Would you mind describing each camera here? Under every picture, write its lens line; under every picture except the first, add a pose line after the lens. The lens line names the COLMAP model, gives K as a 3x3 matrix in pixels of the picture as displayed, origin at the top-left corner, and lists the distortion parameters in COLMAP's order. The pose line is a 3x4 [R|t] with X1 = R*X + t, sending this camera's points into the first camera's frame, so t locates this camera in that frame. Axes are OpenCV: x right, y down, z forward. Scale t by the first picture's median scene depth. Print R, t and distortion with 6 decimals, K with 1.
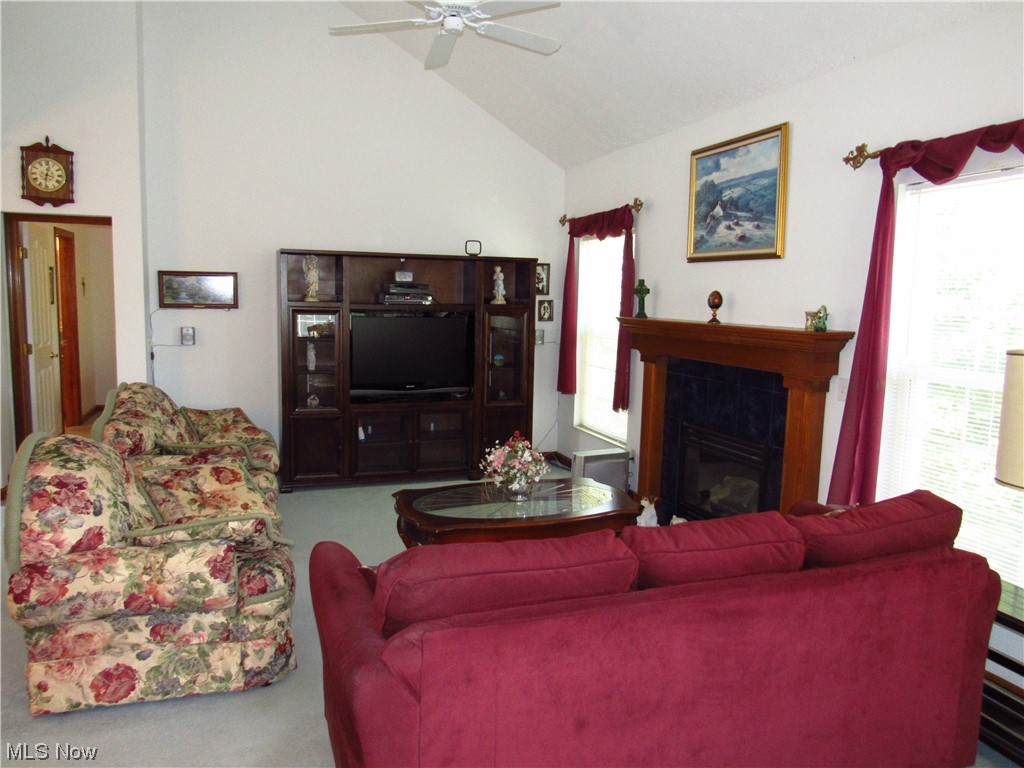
lens RADIAL K [[733.8, 0, 512.0], [0, 733.8, 384.0], [0, 0, 1]] dist [-0.034196, 0.004005]
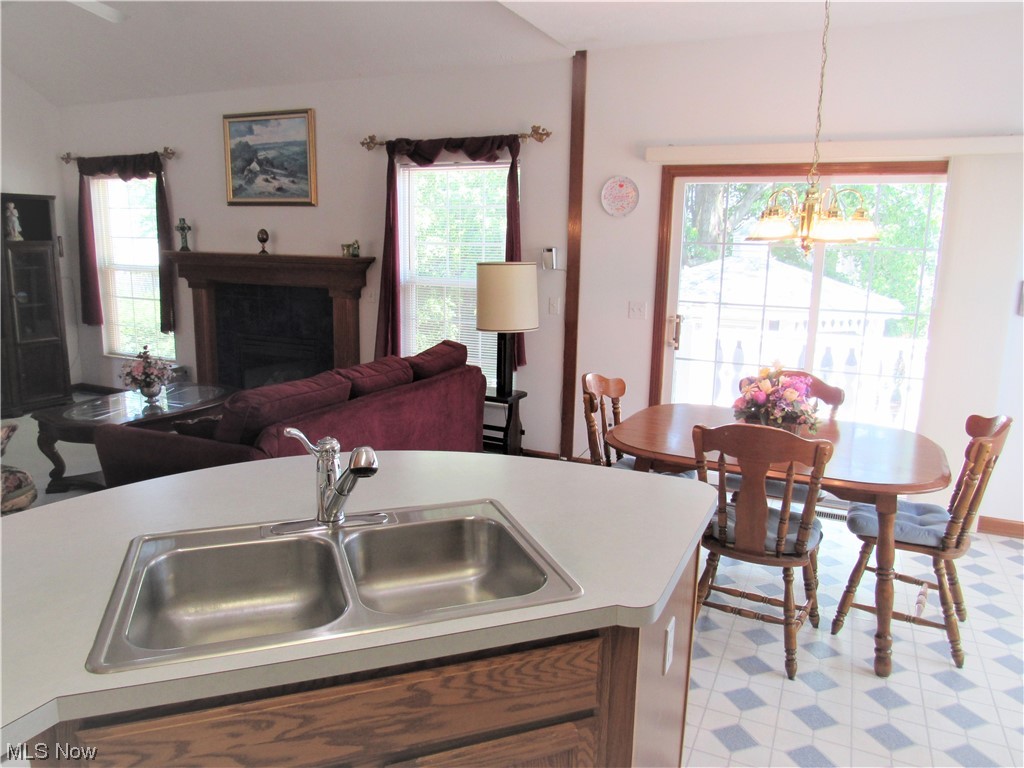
lens RADIAL K [[736.1, 0, 507.9], [0, 736.1, 383.6], [0, 0, 1]] dist [-0.030923, 0.021718]
pose [[0.704459, -0.143286, 0.695131, -0.371753], [0.078721, 0.989141, 0.124112, 0.019676], [-0.705366, -0.032710, 0.708088, -0.259943]]
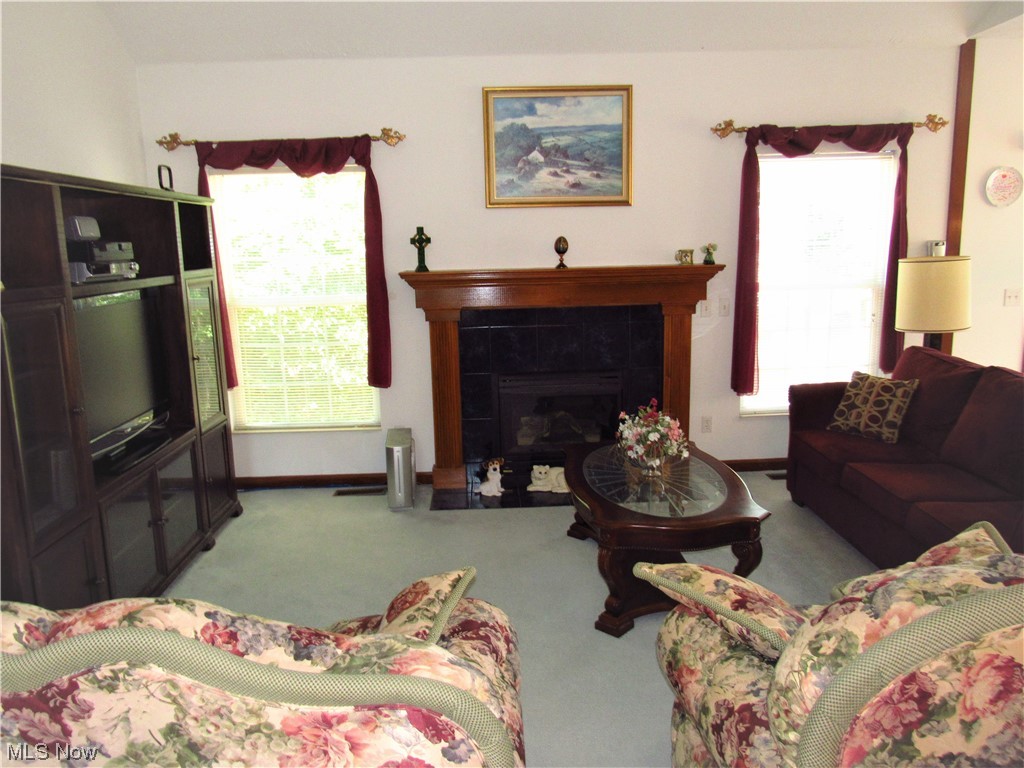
lens RADIAL K [[719.5, 0, 511.3], [0, 719.5, 358.4], [0, 0, 1]] dist [-0.005414, 0.004647]
pose [[0.301612, -0.176876, 0.936880, -0.721140], [0.145019, 0.979719, 0.138277, -0.109931], [-0.942337, 0.094160, 0.321146, 0.762724]]
